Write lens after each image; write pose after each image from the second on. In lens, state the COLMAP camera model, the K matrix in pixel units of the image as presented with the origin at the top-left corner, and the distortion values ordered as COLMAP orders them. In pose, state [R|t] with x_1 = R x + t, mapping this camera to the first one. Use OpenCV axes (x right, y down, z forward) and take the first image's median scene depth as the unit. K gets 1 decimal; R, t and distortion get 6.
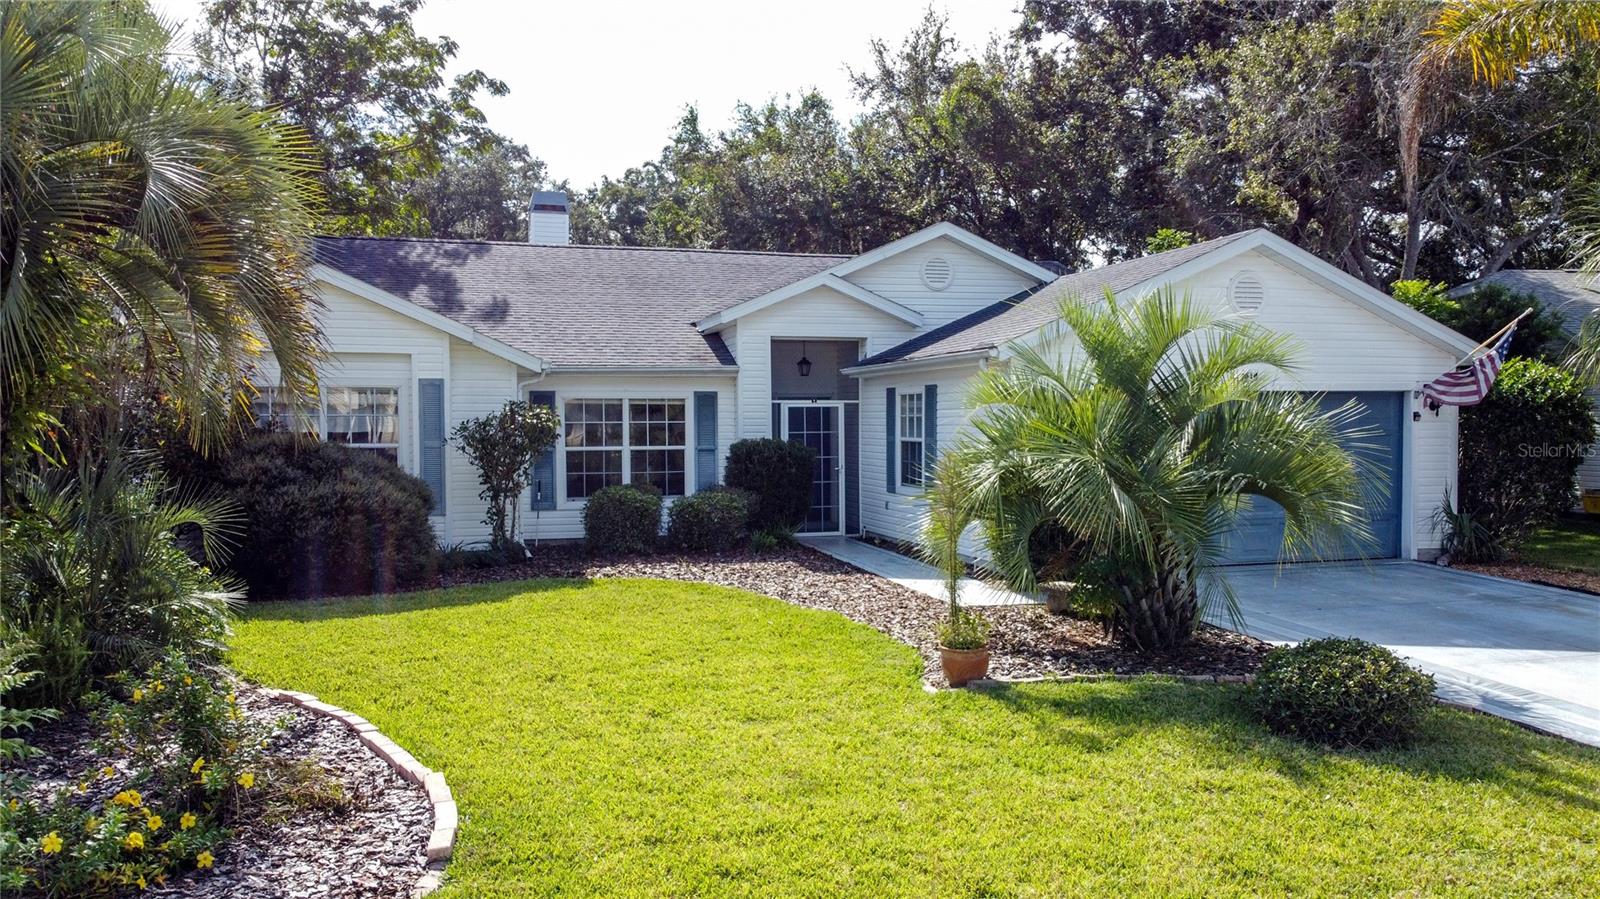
lens RADIAL K [[1204.6, 0, 800.0], [0, 1204.6, 449.5], [0, 0, 1]] dist [0.007034, -0.000962]
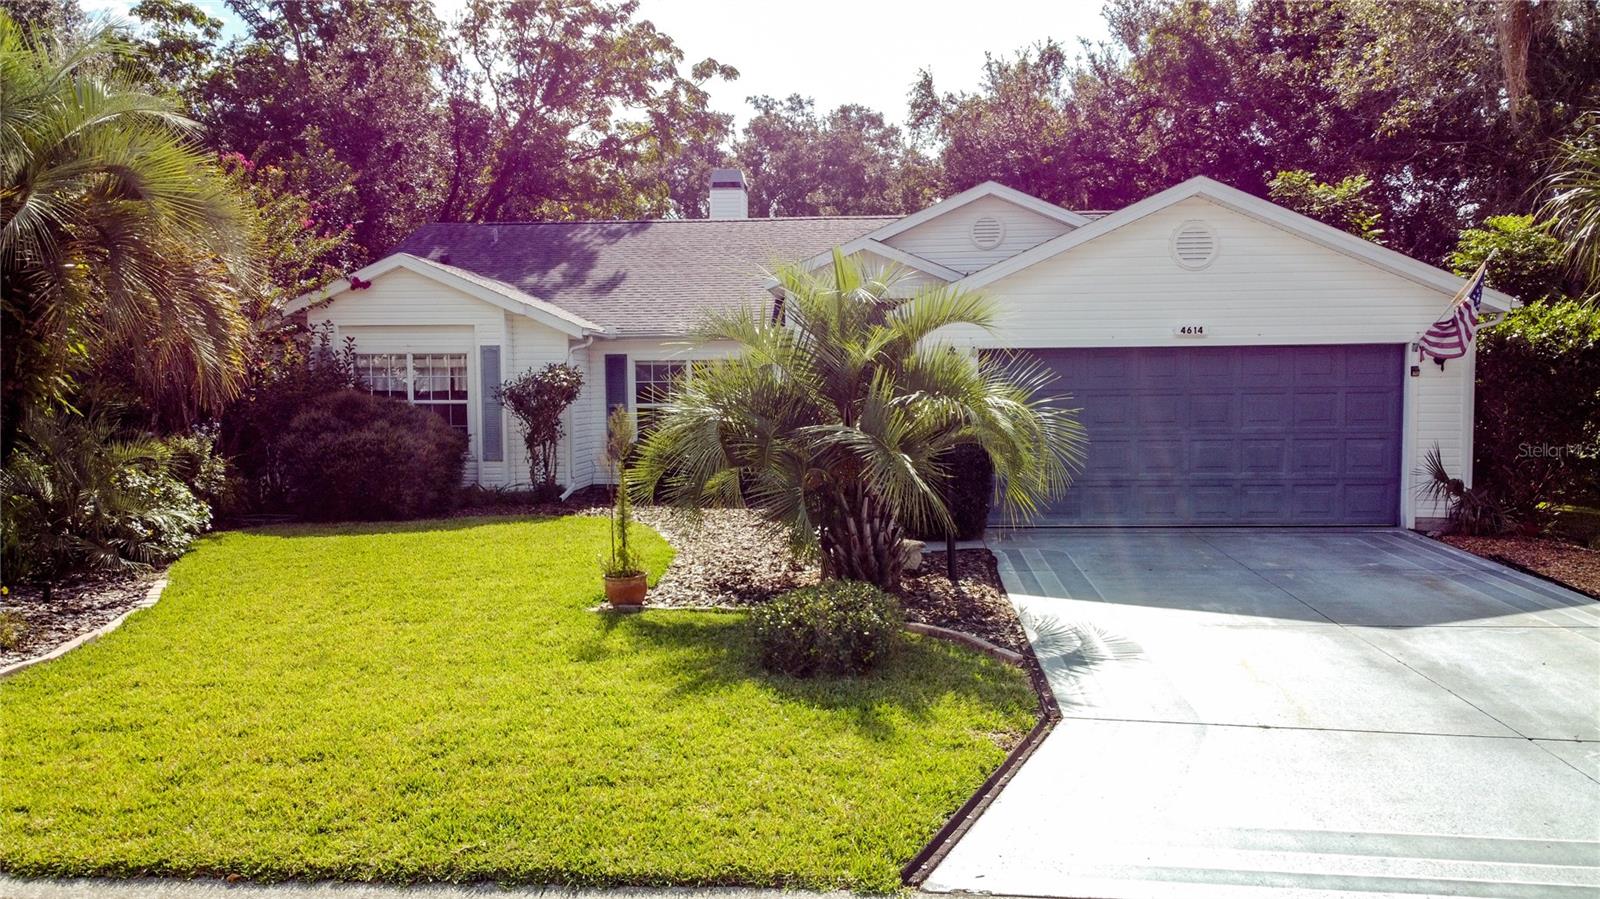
lens RADIAL K [[1204.6, 0, 800.0], [0, 1204.6, 449.5], [0, 0, 1]] dist [0.007034, -0.000962]
pose [[0.939282, 0.015179, -0.342811, 0.332884], [-0.003529, 0.999396, 0.034583, 0.001283], [0.343129, -0.031273, 0.938768, -0.009026]]
